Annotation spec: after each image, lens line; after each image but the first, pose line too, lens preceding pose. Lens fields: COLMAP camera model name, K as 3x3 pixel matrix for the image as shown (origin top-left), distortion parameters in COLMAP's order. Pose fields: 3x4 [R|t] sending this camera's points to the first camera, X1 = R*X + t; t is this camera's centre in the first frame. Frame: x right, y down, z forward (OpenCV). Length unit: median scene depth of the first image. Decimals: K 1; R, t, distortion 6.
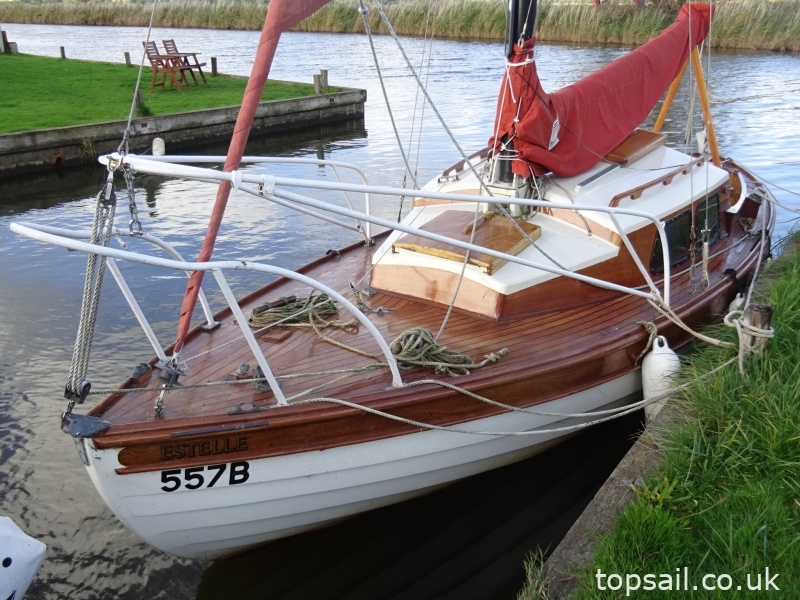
lens RADIAL K [[636.7, 0, 383.2], [0, 636.7, 303.2], [0, 0, 1]] dist [0.005464, 0.000988]
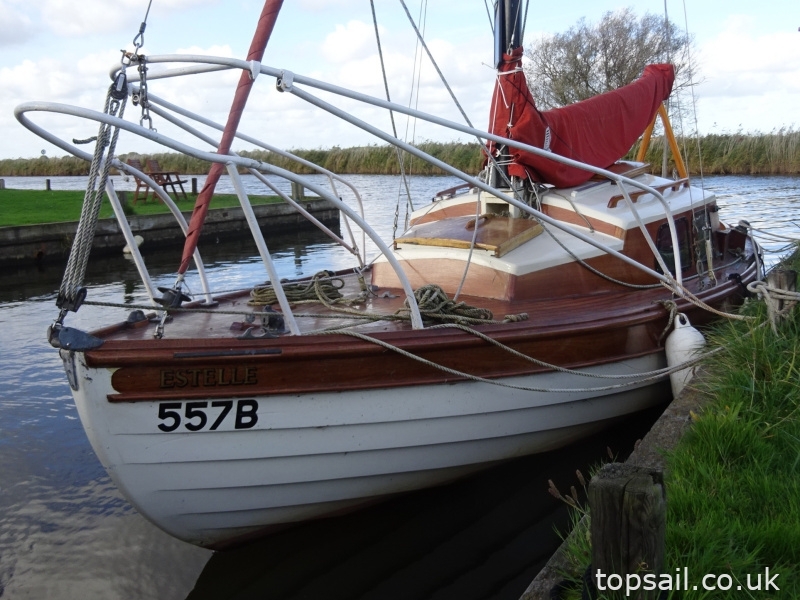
lens RADIAL K [[635.9, 0, 374.6], [0, 635.9, 280.6], [0, 0, 1]] dist [0.003490, 0.005162]
pose [[0.999357, -0.023313, 0.027234, -0.051578], [0.028436, 0.978102, -0.206174, 0.201332], [-0.021832, 0.206816, 0.978136, 0.075026]]
